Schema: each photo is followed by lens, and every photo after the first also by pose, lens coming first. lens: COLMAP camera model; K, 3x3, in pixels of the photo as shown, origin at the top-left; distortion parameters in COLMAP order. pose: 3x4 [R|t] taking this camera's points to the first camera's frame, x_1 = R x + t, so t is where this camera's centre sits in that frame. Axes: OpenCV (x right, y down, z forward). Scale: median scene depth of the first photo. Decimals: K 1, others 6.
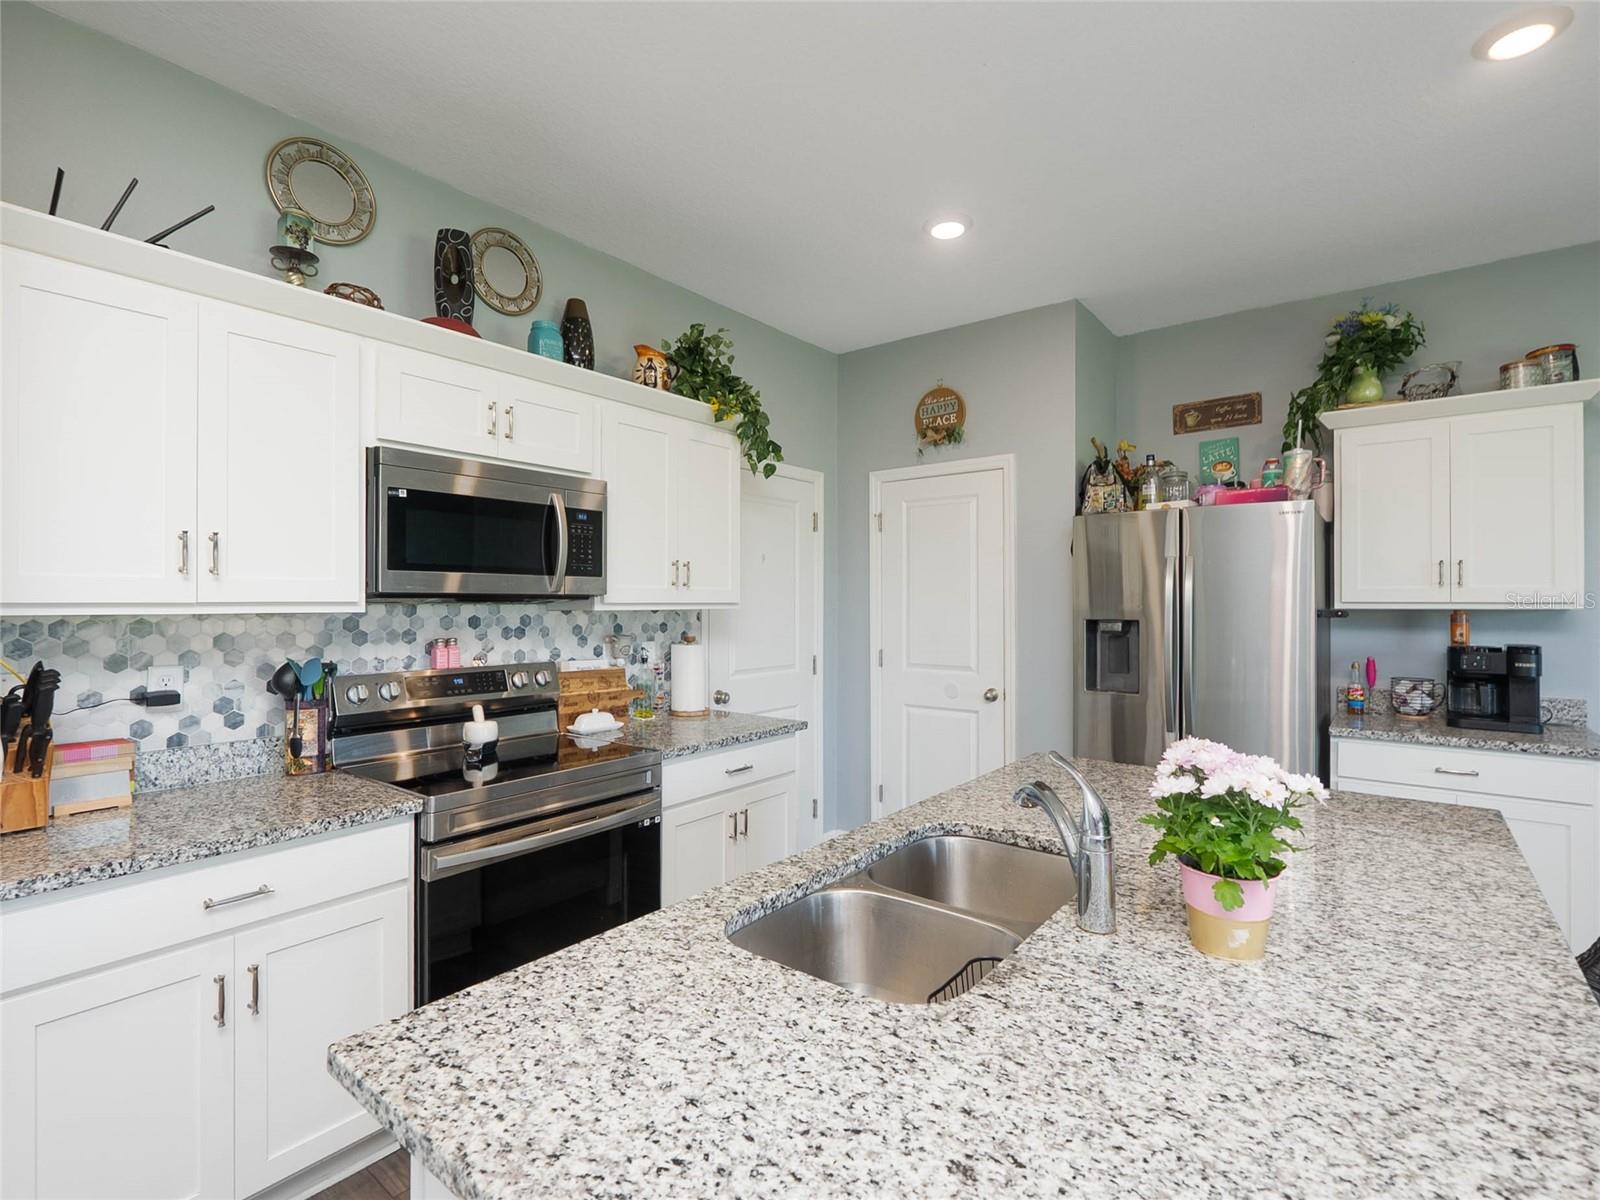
lens RADIAL K [[765.6, 0, 809.5], [0, 765.6, 596.8], [0, 0, 1]] dist [-0.009532, -0.000969]
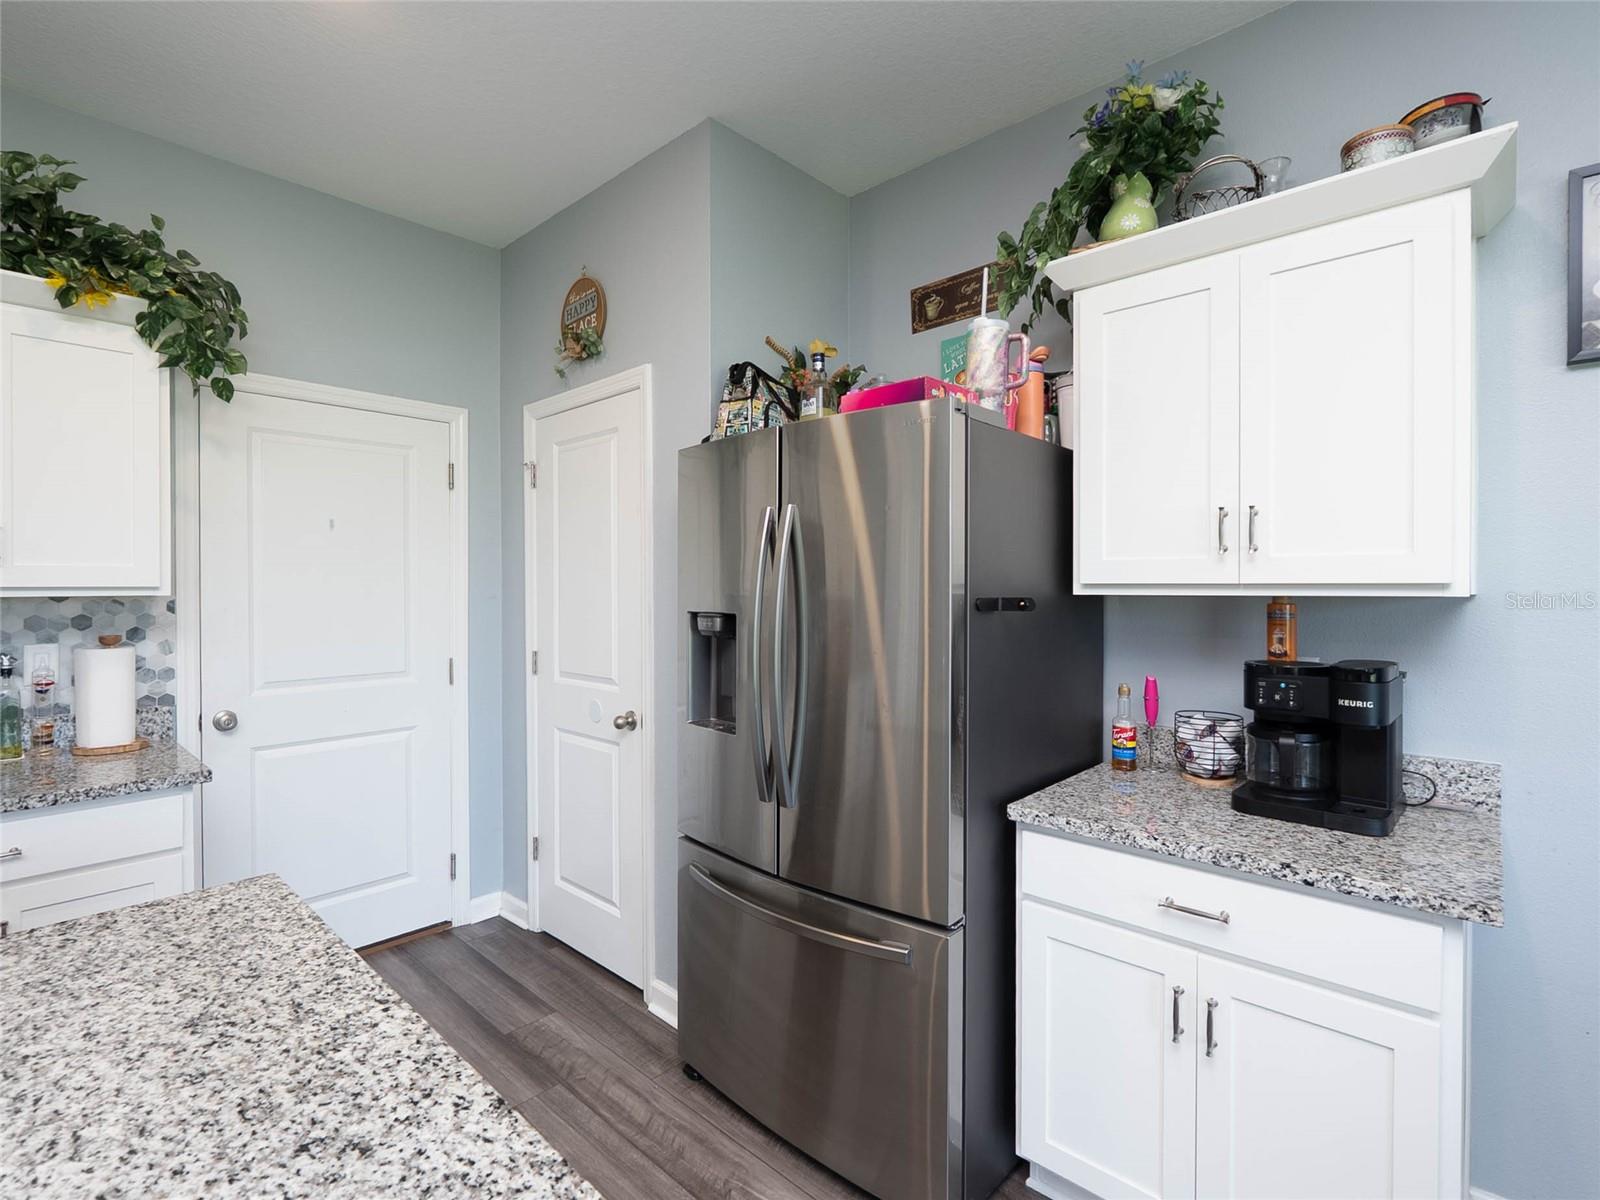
lens RADIAL K [[765.6, 0, 810.5], [0, 765.6, 591.0], [0, 0, 1]] dist [-0.009532, -0.000969]
pose [[0.996540, -0.001494, -0.083102, 0.581656], [0.002669, 0.999898, 0.014036, 0.004096], [0.083072, -0.014209, 0.996442, 0.424696]]
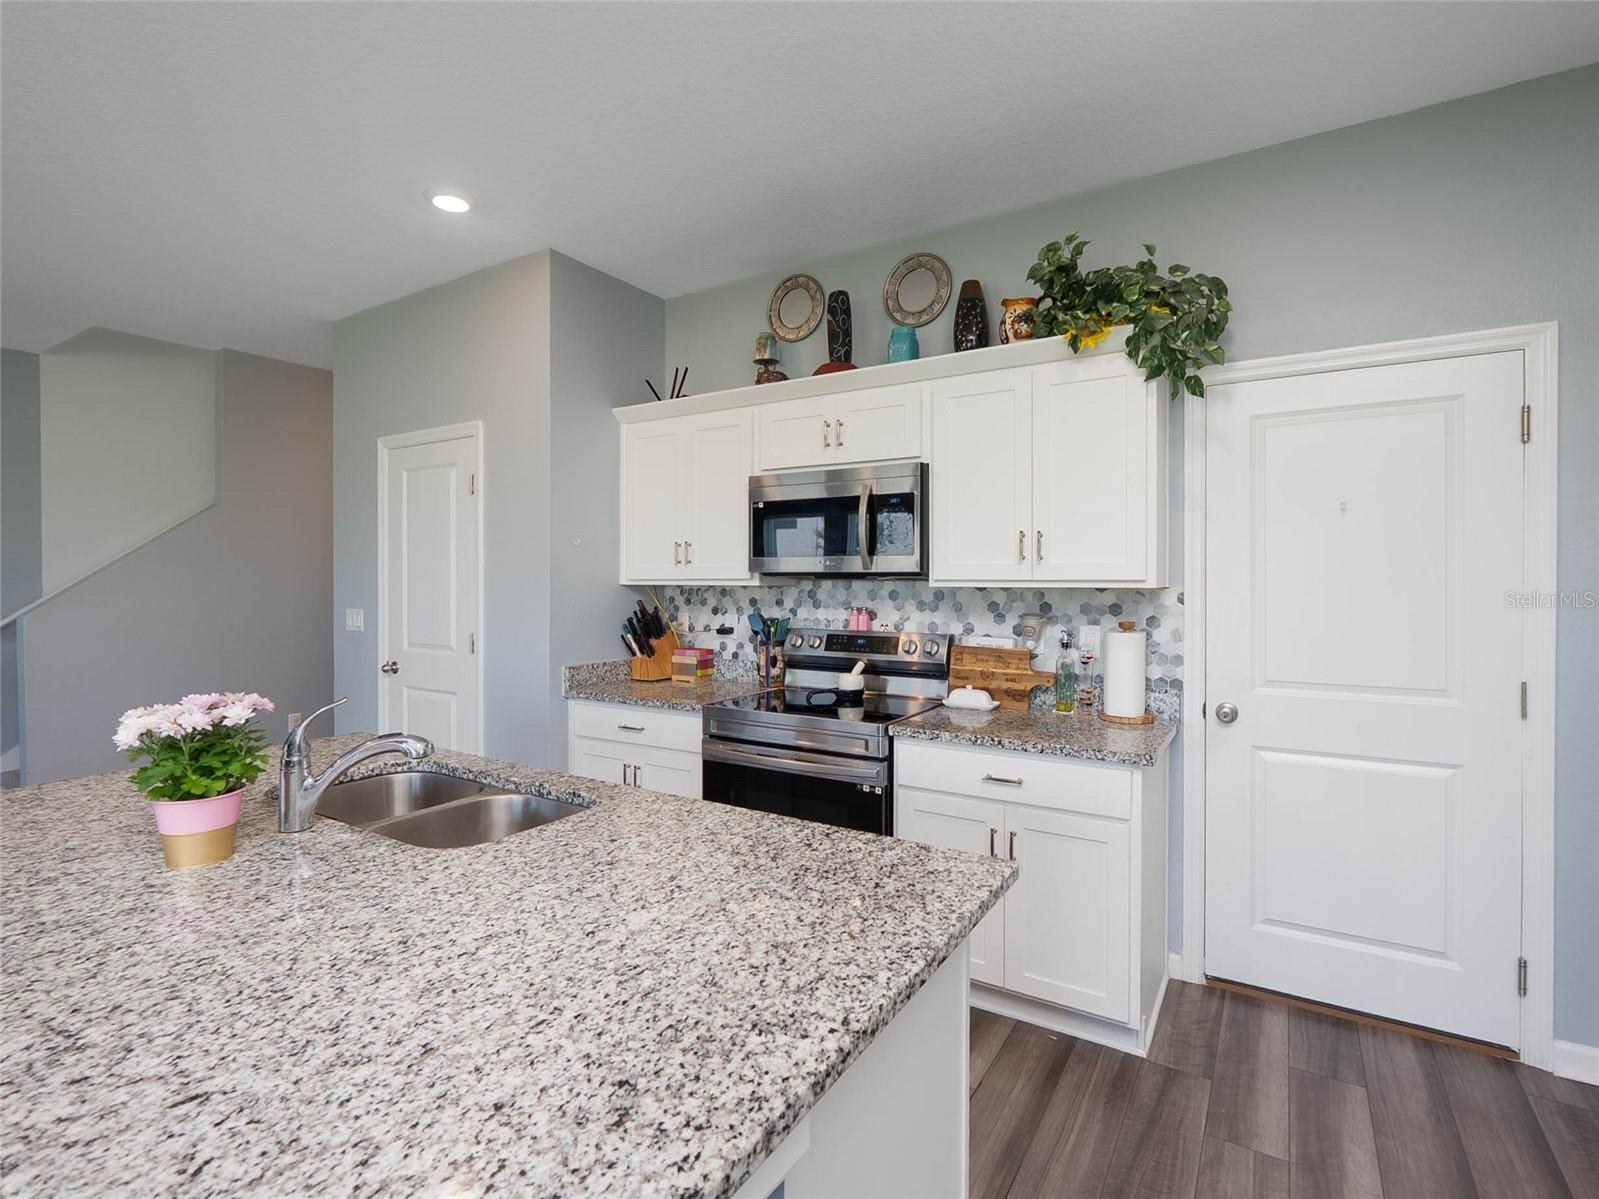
lens RADIAL K [[765.1, 0, 810.3], [0, 765.1, 579.3], [0, 0, 1]] dist [-0.009532, -0.000969]
pose [[0.103525, -0.000778, -0.994627, 0.665669], [0.005319, 0.999986, -0.000228, 0.006471], [0.994613, -0.005267, 0.103528, 0.662164]]
